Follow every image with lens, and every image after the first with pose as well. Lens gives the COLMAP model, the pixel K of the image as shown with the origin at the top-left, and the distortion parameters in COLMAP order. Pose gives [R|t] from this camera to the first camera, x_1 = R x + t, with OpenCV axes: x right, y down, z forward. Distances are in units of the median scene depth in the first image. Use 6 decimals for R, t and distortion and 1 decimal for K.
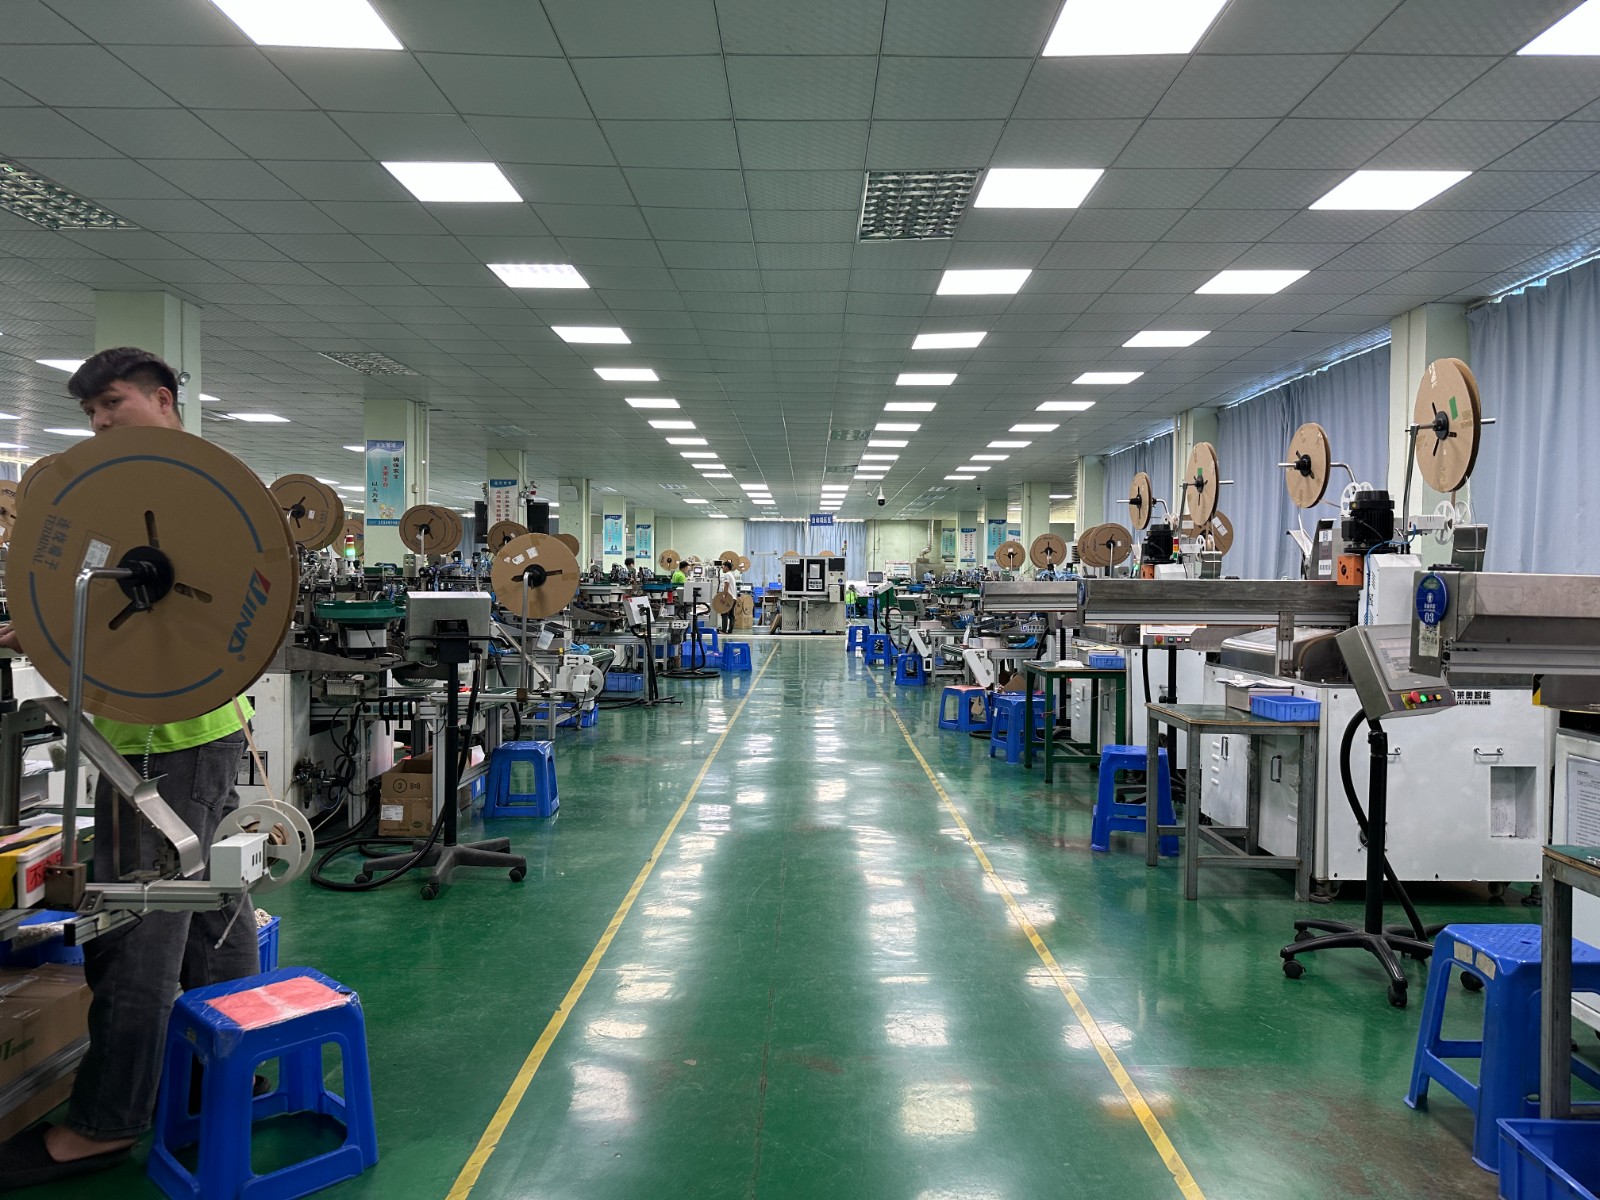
lens RADIAL K [[1121.4, 0, 795.4], [0, 1121.4, 593.1], [0, 0, 1]] dist [0.094864, -0.100862]
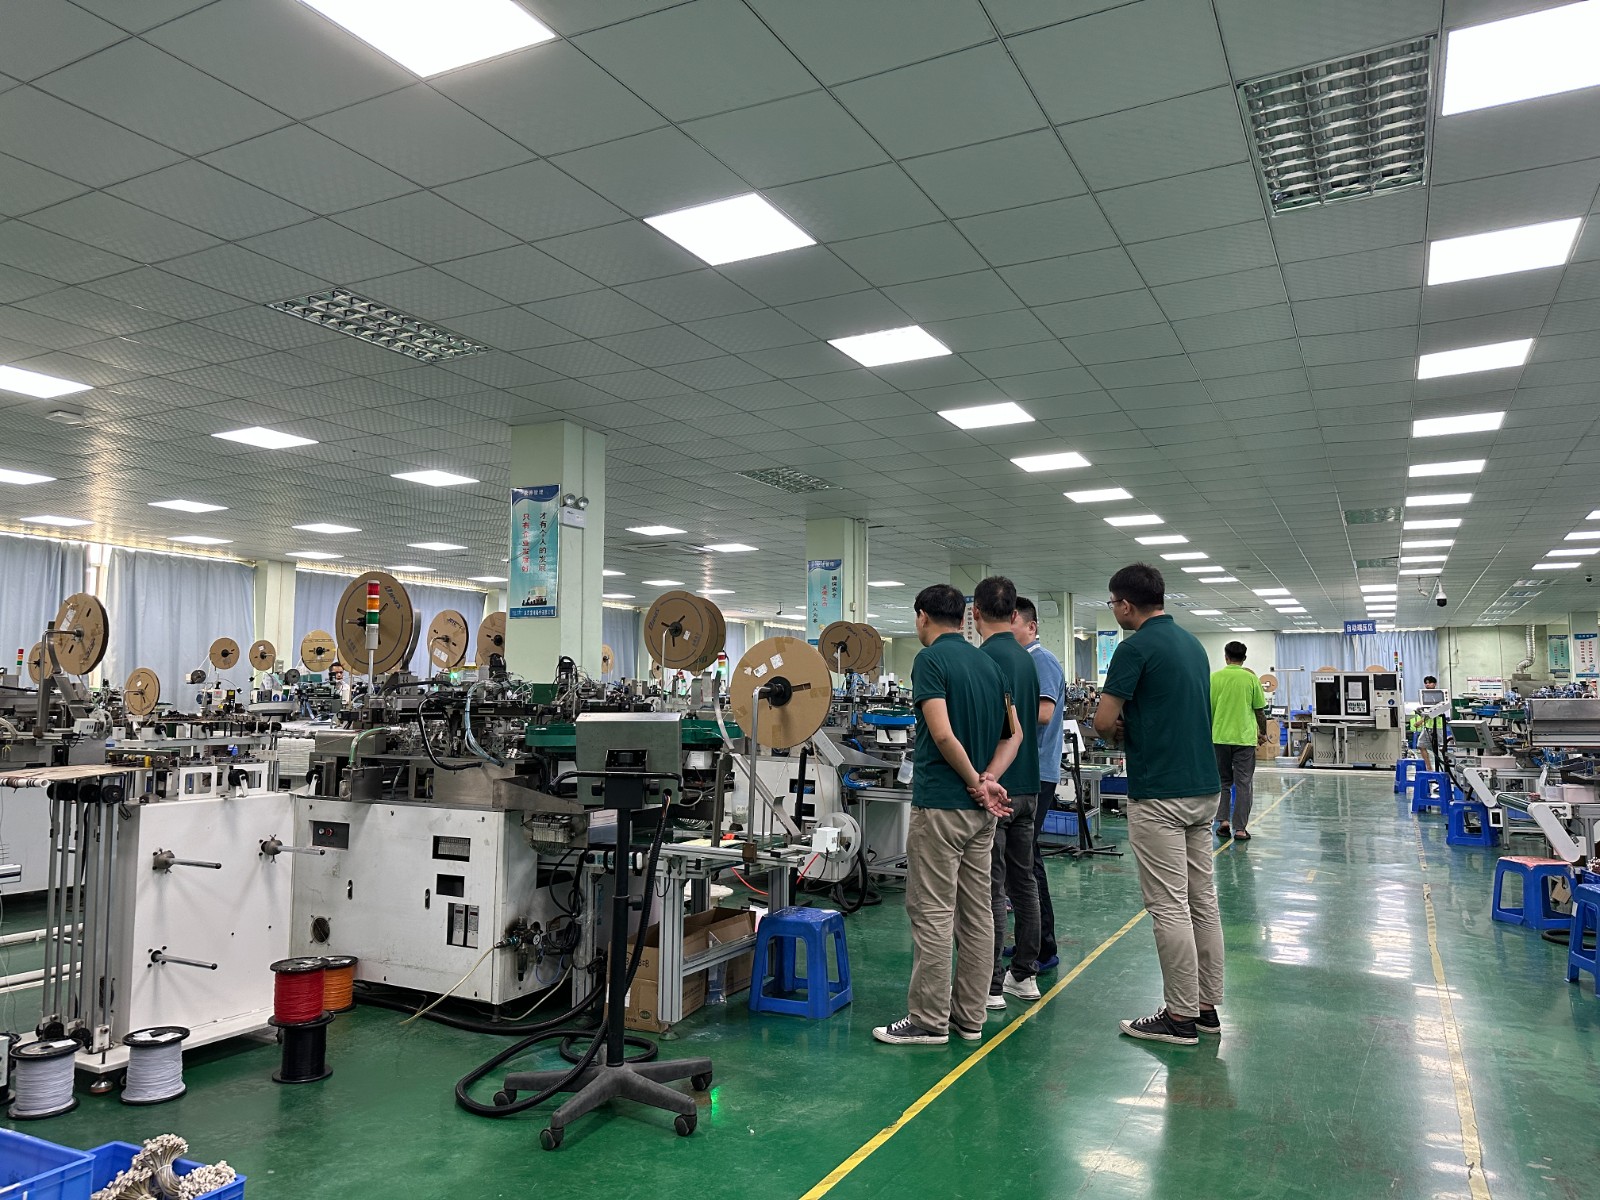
lens RADIAL K [[1121.4, 0, 795.4], [0, 1121.4, 593.1], [0, 0, 1]] dist [0.094864, -0.100862]
pose [[0.893935, -0.049263, -0.445480, 0.034866], [0.000463, 0.994042, -0.108996, 0.000336], [0.448196, 0.097229, 0.888632, 0.094087]]
